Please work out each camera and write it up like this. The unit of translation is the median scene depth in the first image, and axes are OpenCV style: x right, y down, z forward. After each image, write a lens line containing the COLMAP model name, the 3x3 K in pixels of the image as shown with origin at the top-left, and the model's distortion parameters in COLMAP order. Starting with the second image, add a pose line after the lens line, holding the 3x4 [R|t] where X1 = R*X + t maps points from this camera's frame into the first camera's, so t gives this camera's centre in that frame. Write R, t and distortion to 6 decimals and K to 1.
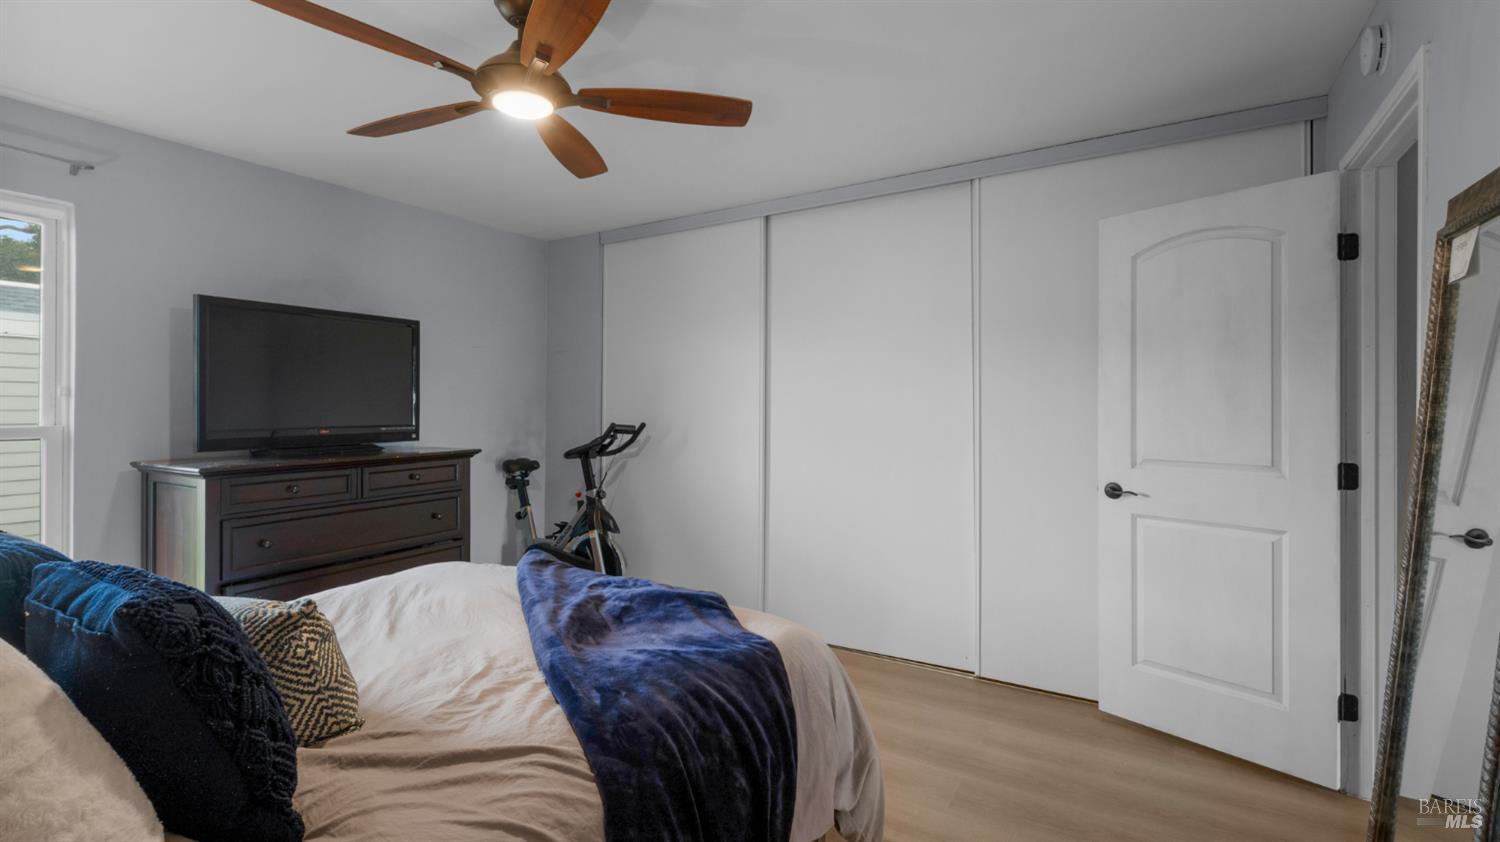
lens RADIAL K [[684.3, 0, 745.5], [0, 684.3, 421.8], [0, 0, 1]] dist [0.002667, 0.000164]
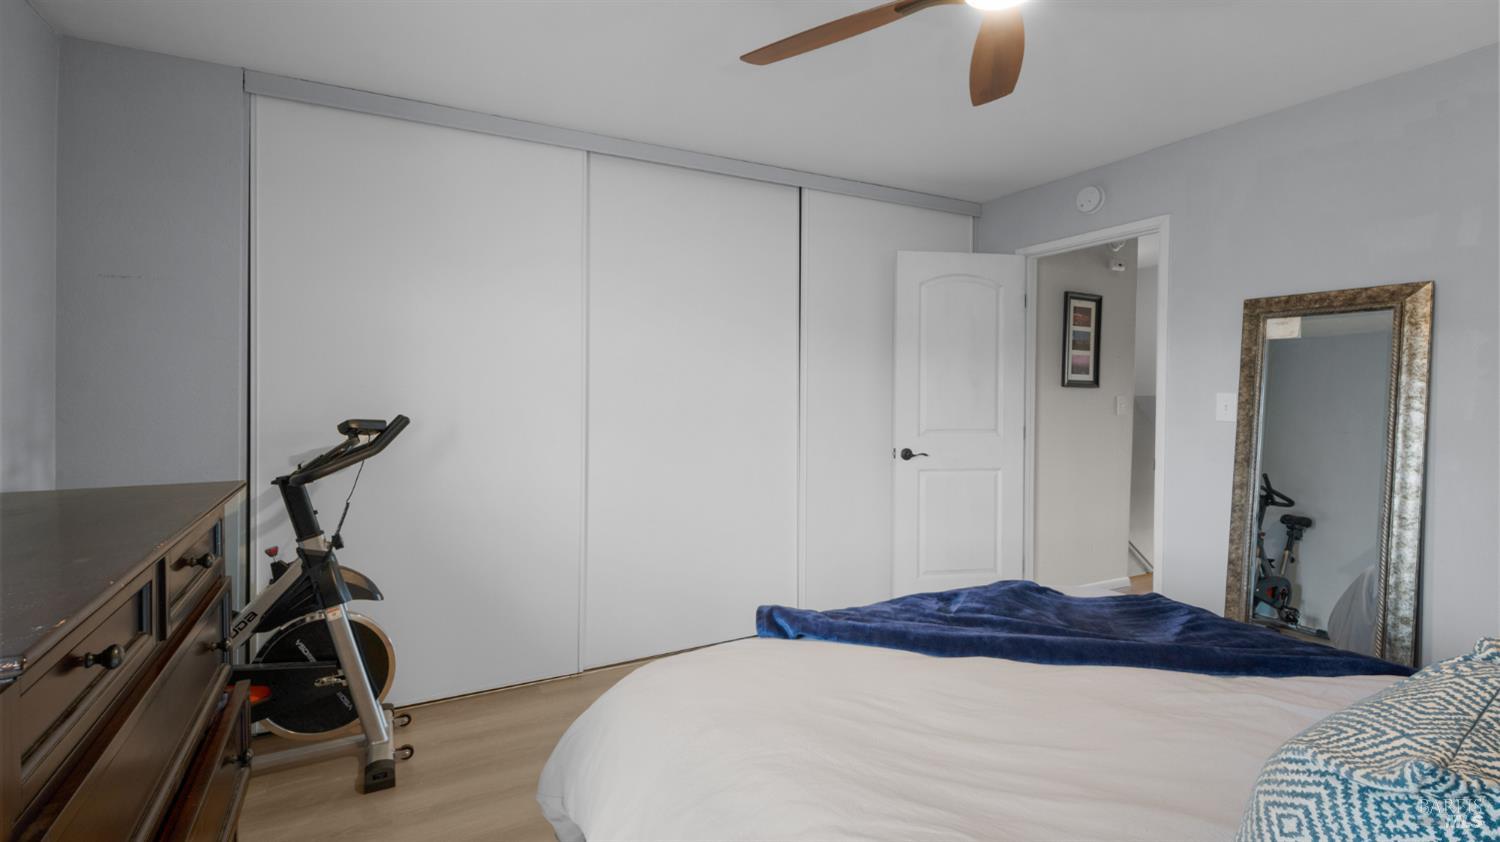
lens RADIAL K [[684.3, 0, 747.2], [0, 684.3, 407.7], [0, 0, 1]] dist [0.002667, 0.000164]
pose [[0.492696, -0.028010, 0.869751, -0.626075], [0.005911, 0.999566, 0.028842, -0.025584], [-0.870182, -0.009069, 0.492648, 0.477744]]
